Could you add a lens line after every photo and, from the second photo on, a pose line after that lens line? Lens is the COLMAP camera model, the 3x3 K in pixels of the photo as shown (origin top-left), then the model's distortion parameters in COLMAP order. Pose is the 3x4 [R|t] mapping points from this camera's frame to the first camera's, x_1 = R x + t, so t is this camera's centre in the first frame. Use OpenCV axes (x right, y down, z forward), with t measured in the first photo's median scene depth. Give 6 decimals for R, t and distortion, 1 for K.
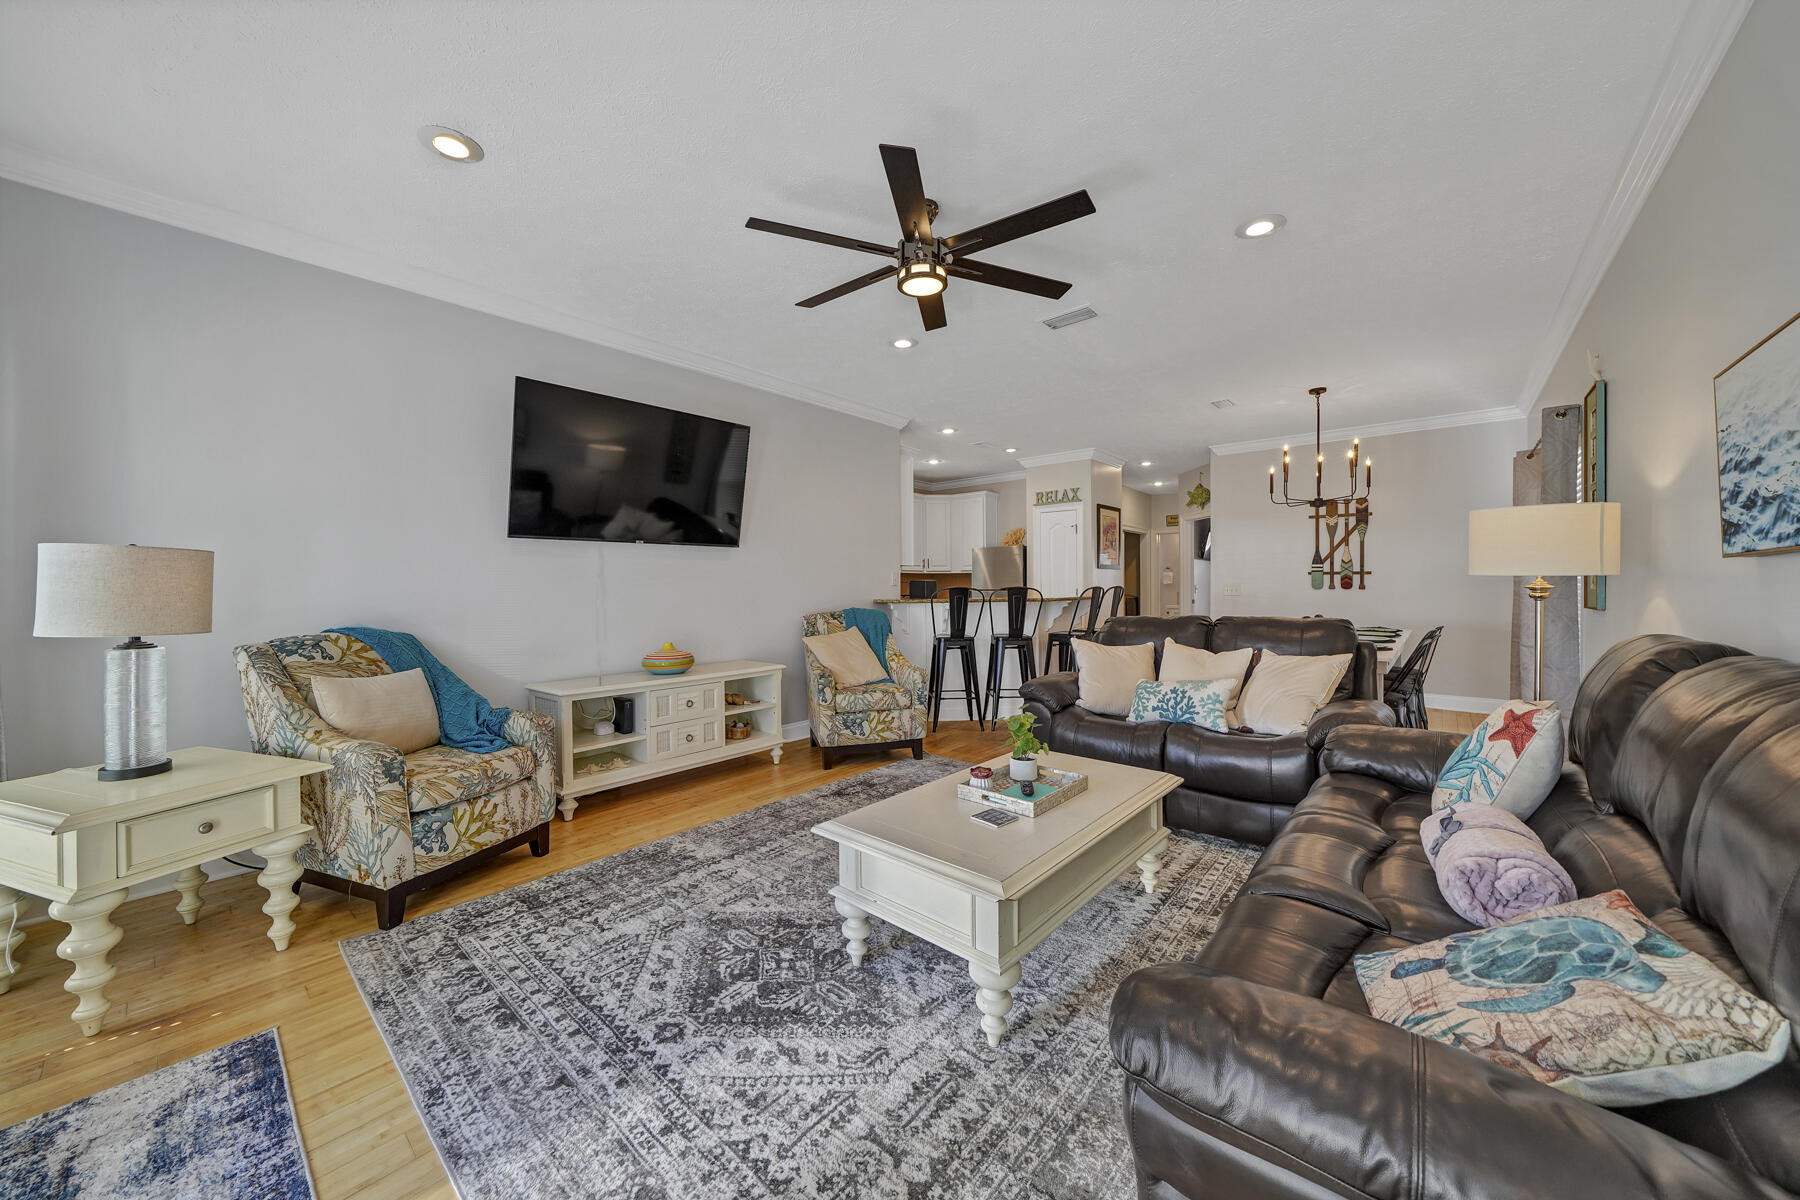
lens RADIAL K [[615.6, 0, 898.3], [0, 615.6, 582.7], [0, 0, 1]] dist [-0.002010, 0.000867]
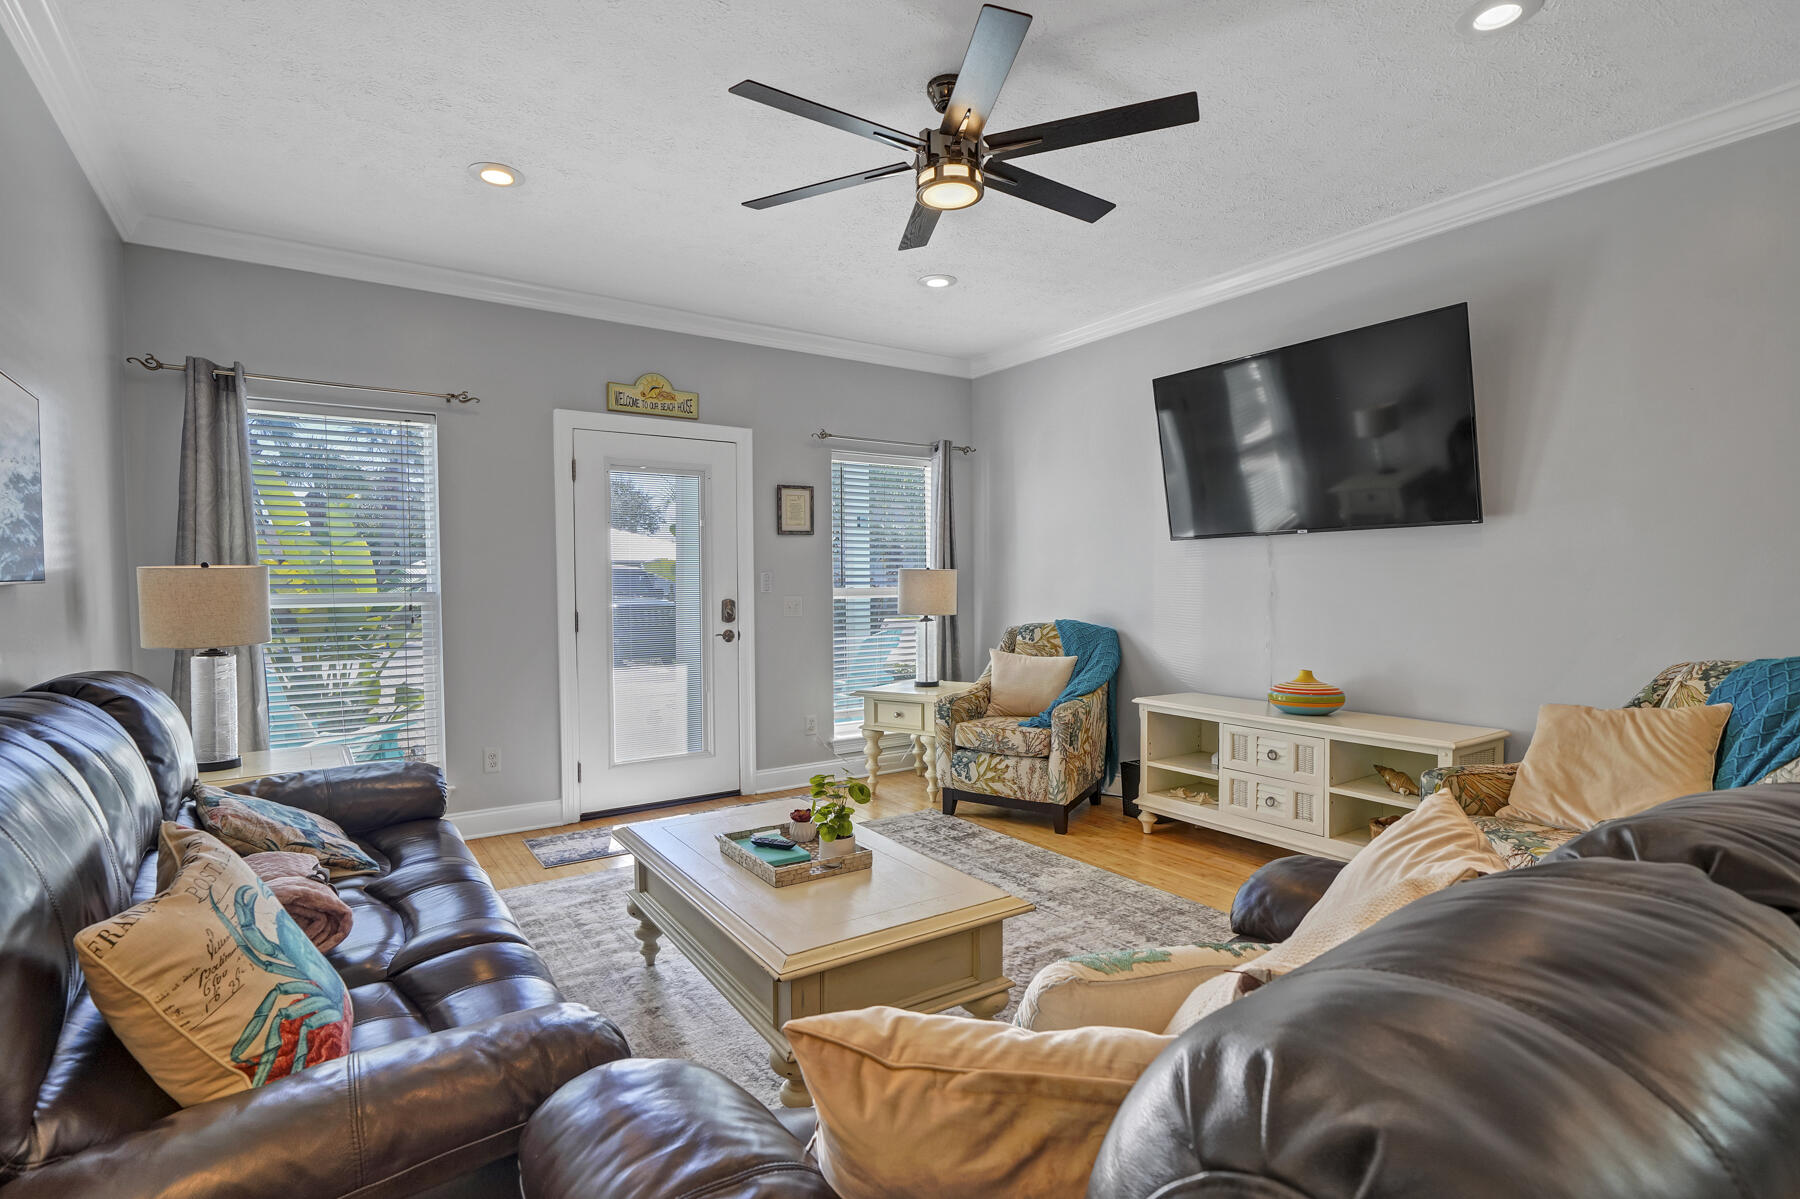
lens RADIAL K [[858.4, 0, 901.4], [0, 858.4, 591.9], [0, 0, 1]] dist [0.003551, 0.000562]
pose [[-0.226177, 0.015504, -0.973963, 1.208692], [0.008353, 0.999867, 0.013977, -0.019184], [0.974050, -0.004974, -0.226277, 1.322678]]
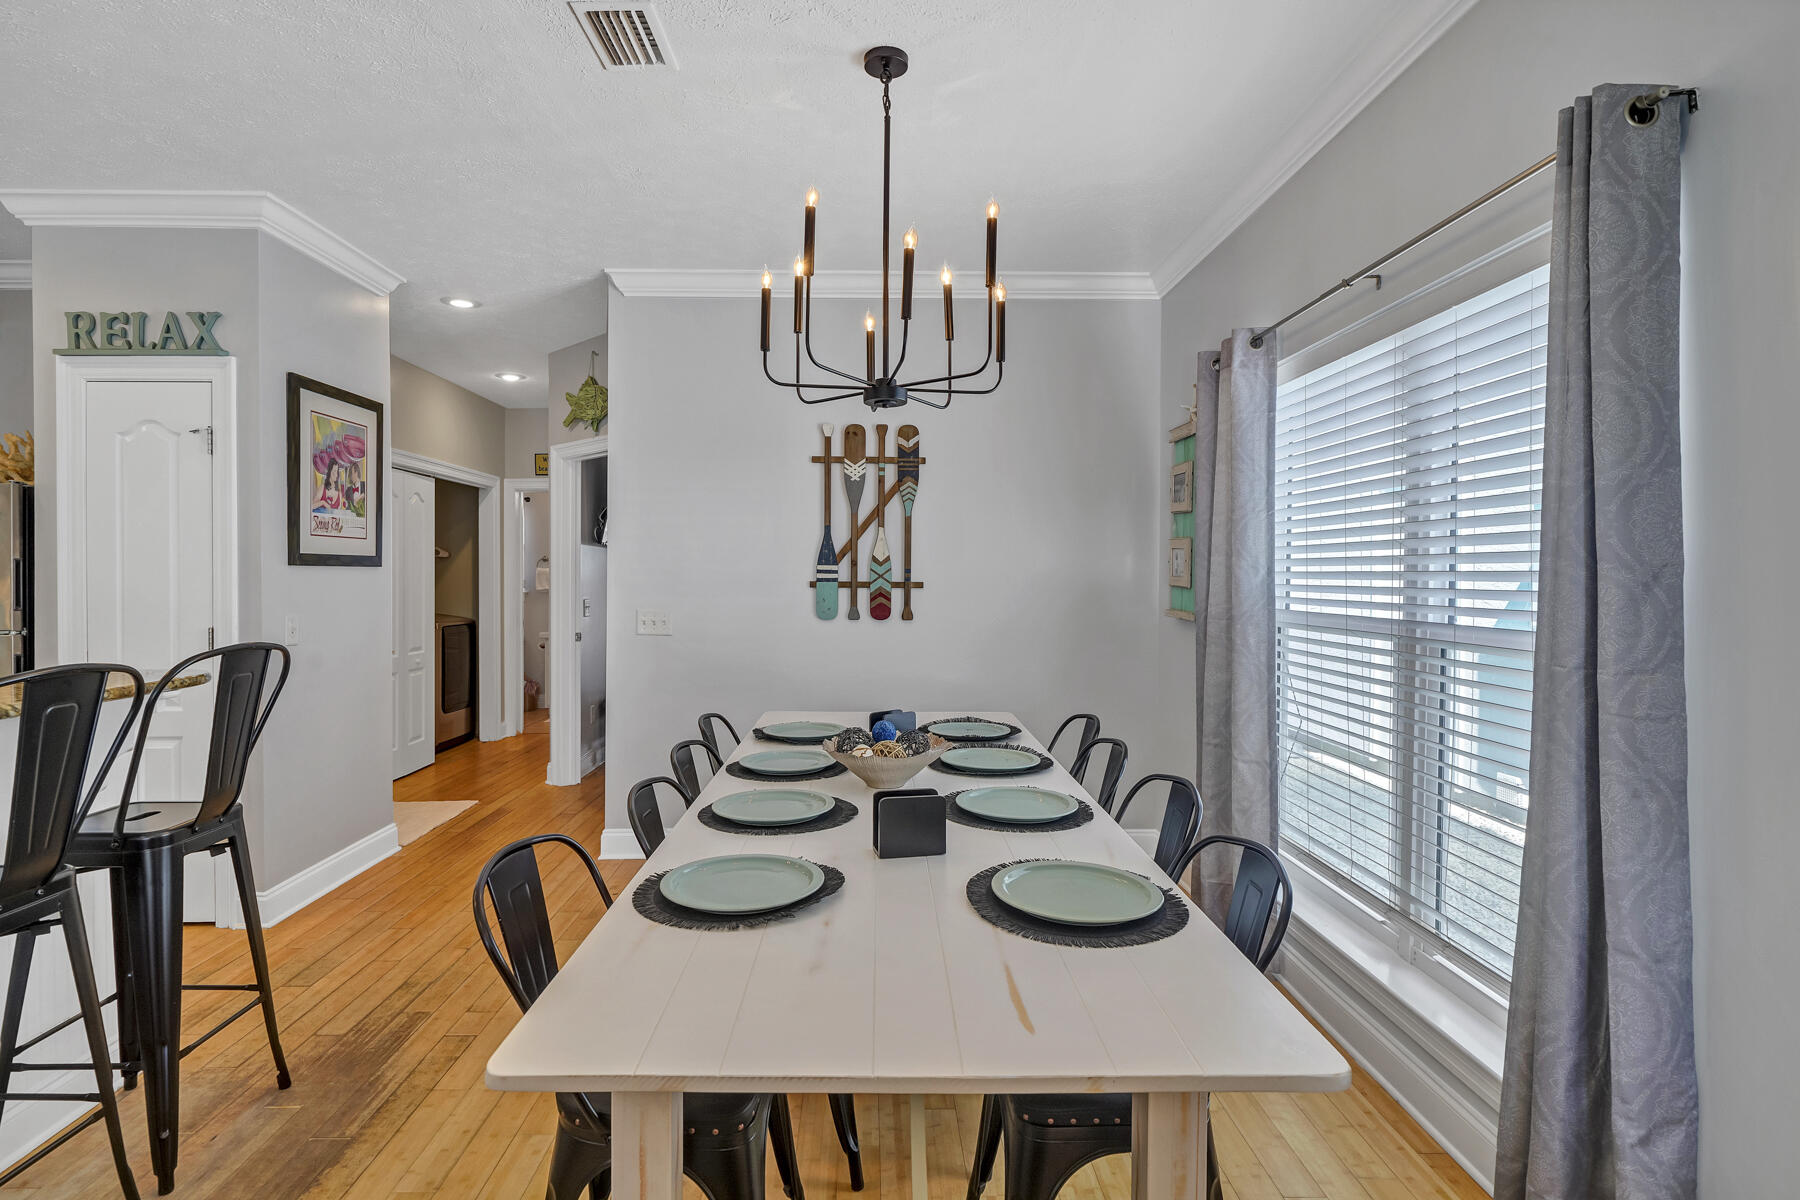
lens RADIAL K [[858.4, 0, 897.7], [0, 858.4, 584.1], [0, 0, 1]] dist [0.003551, 0.000562]
pose [[0.715270, -0.003196, 0.698841, 0.227272], [-0.005138, 0.999938, 0.009832, -0.018268], [-0.698830, -0.010623, 0.715209, 0.419767]]
